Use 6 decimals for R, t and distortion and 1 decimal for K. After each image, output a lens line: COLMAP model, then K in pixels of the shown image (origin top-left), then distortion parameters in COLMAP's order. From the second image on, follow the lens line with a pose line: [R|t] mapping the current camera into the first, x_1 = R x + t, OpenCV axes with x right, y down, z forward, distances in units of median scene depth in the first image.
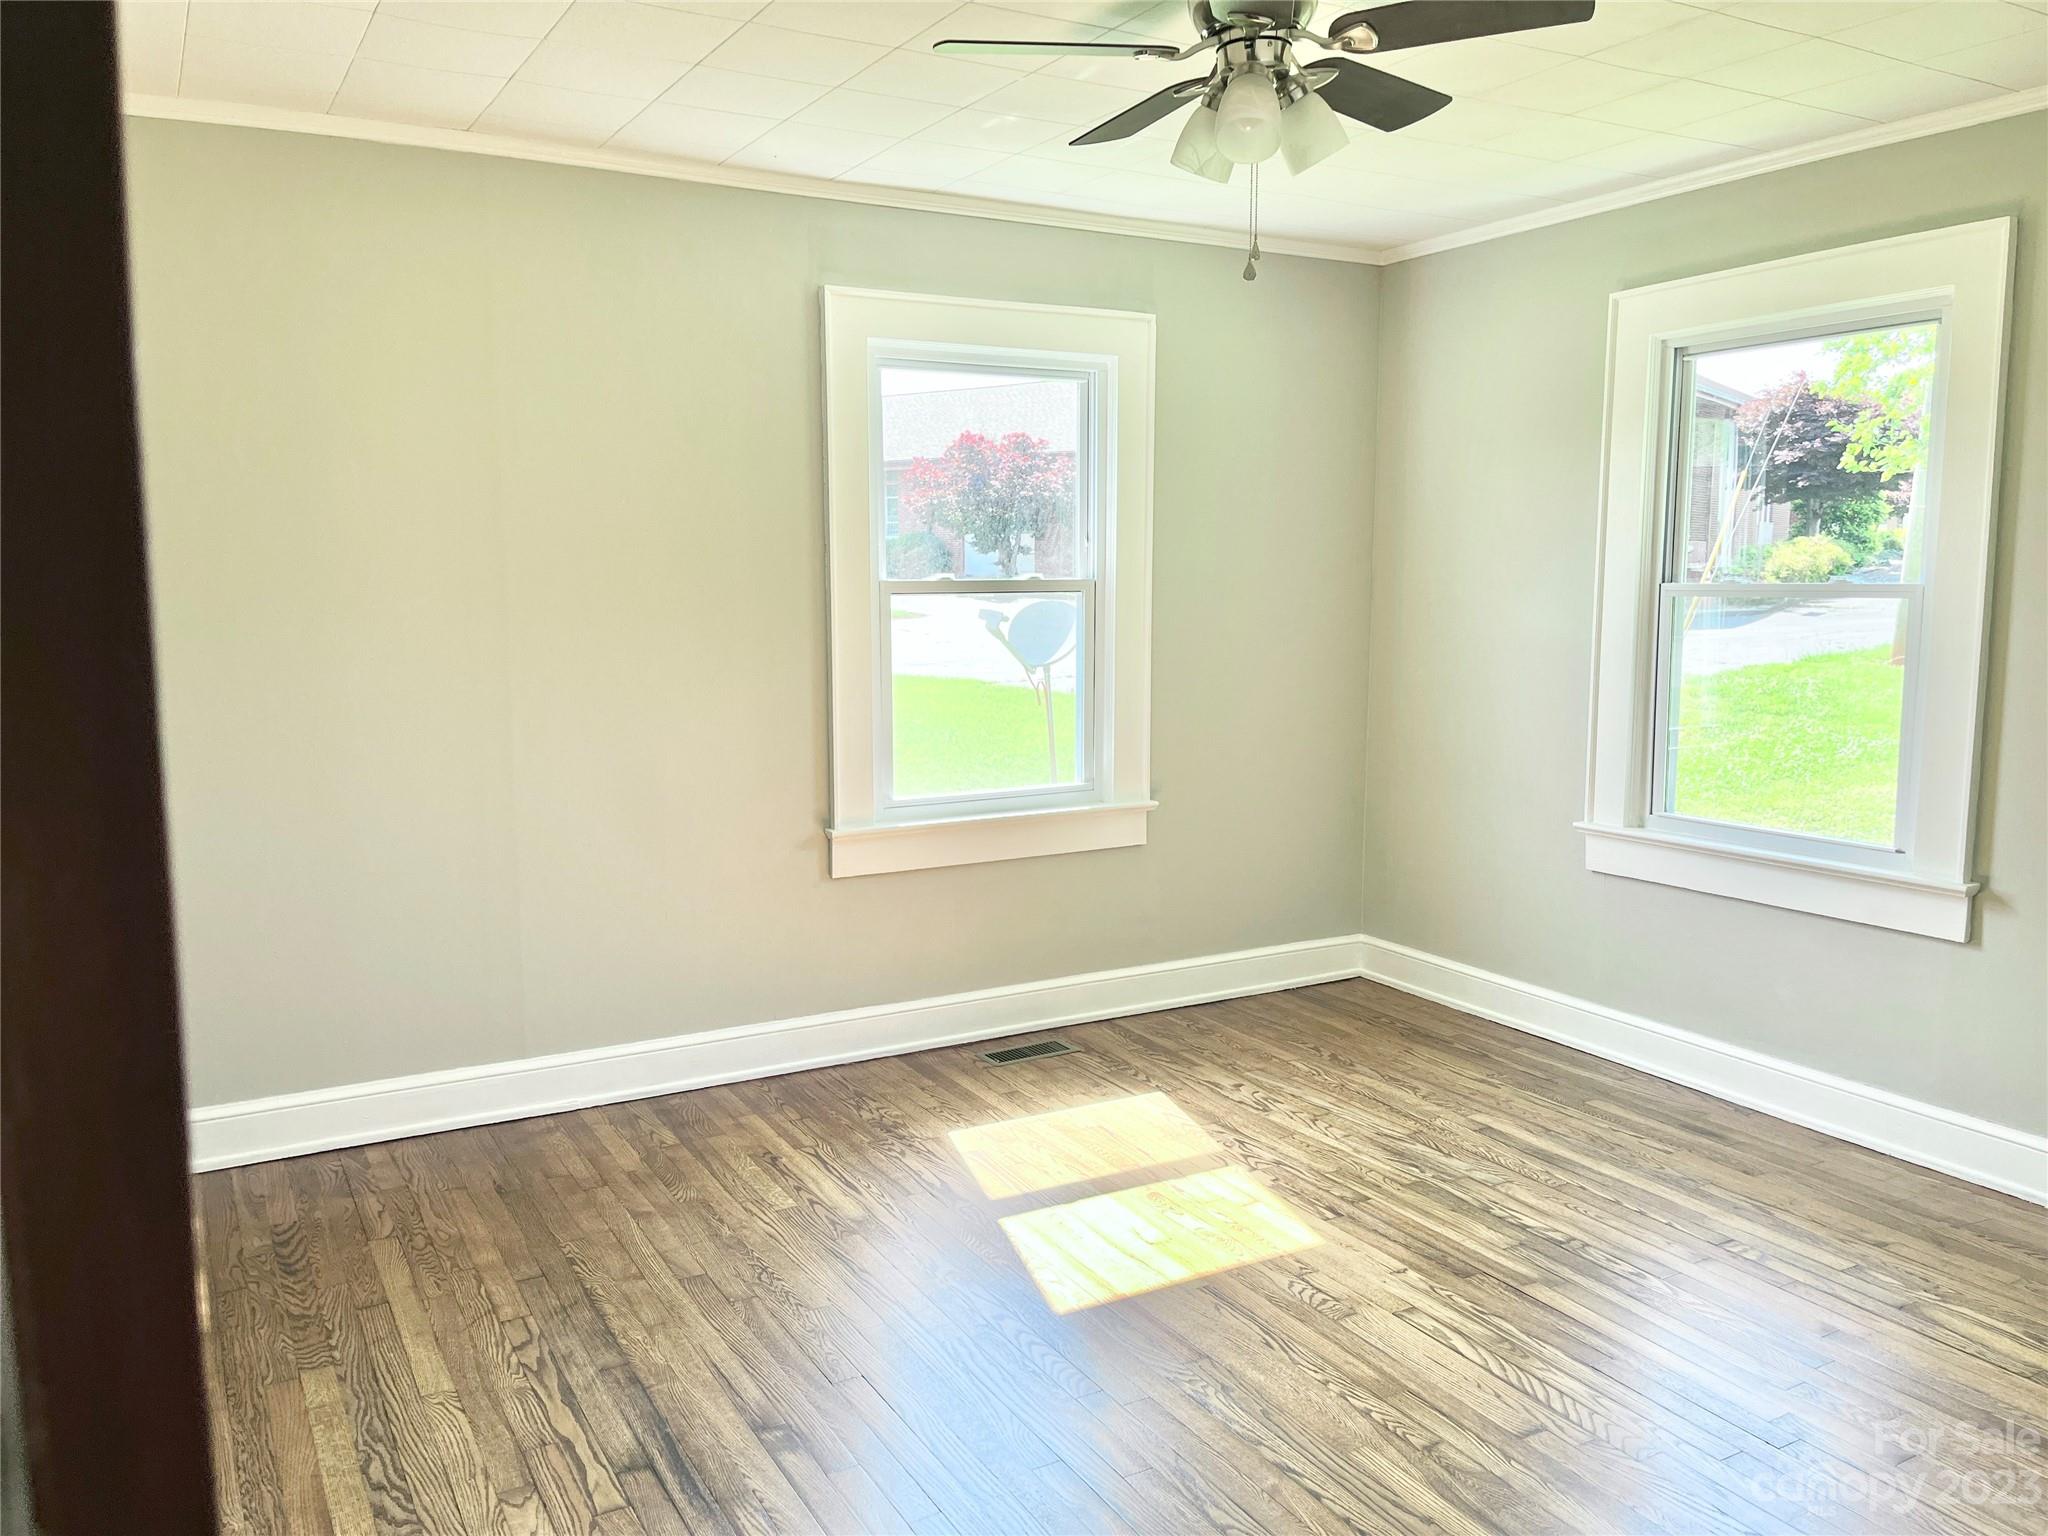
lens RADIAL K [[1557.6, 0, 1032.8], [0, 1557.6, 769.9], [0, 0, 1]] dist [0.054880, -0.000409]
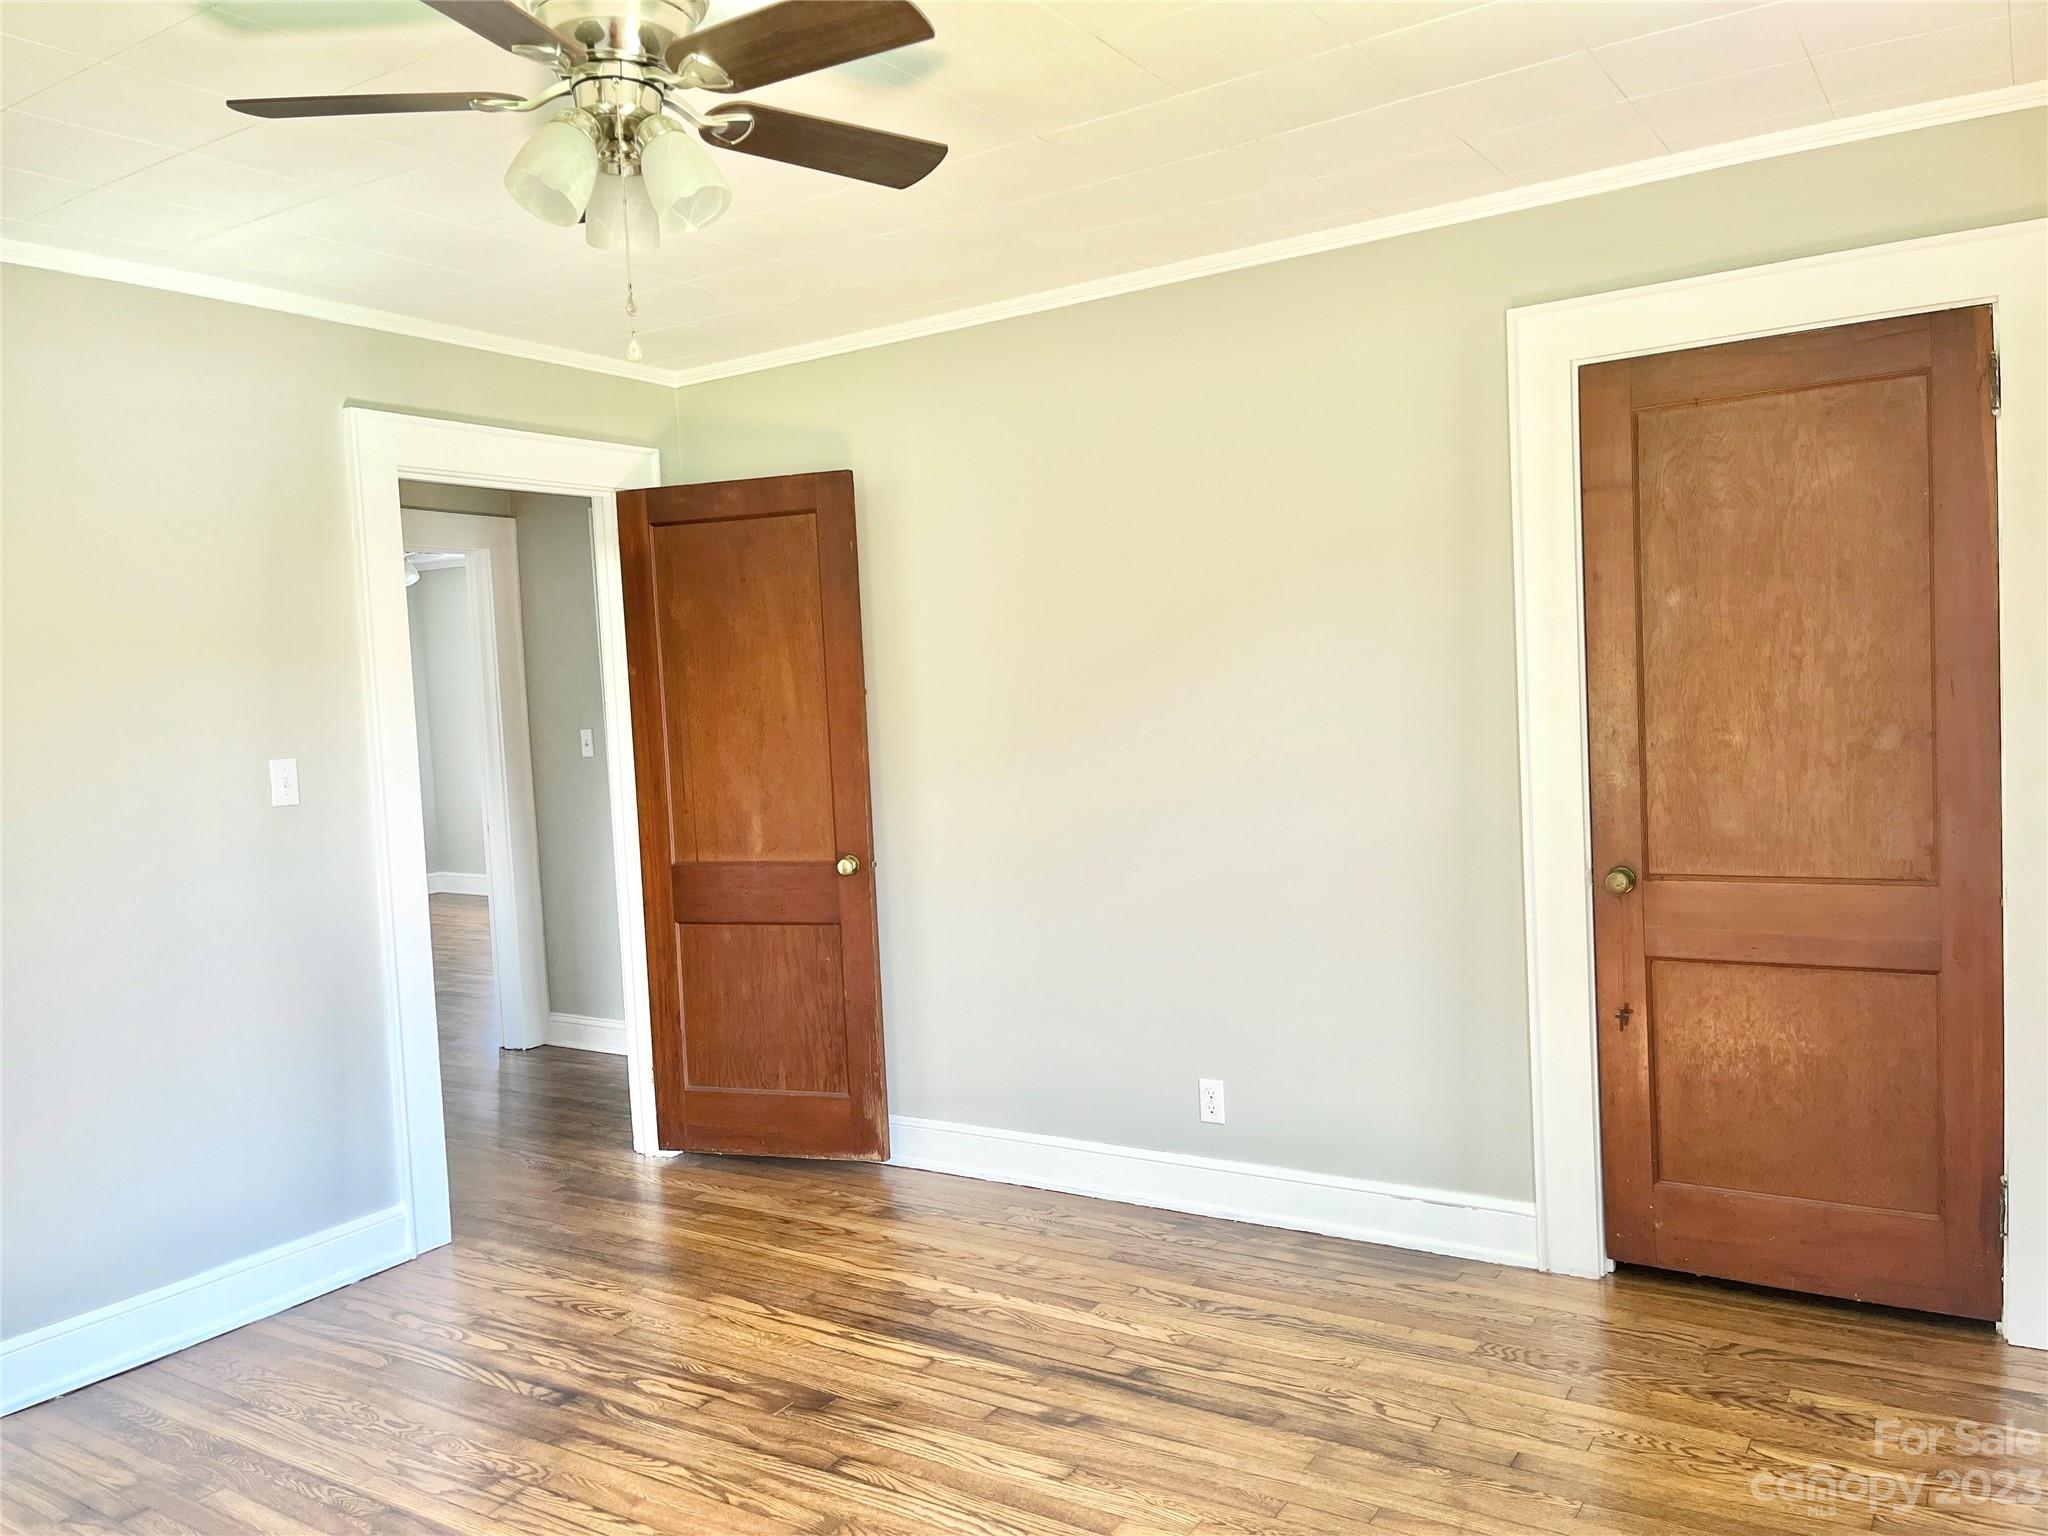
lens RADIAL K [[1557.6, 0, 1024.5], [0, 1557.6, 768.9], [0, 0, 1]] dist [0.054880, -0.000409]
pose [[-0.884573, 0.075935, -0.460179, 0.366041], [-0.006815, 0.984447, 0.175547, -0.256043], [0.466352, 0.158421, -0.870298, 1.918360]]
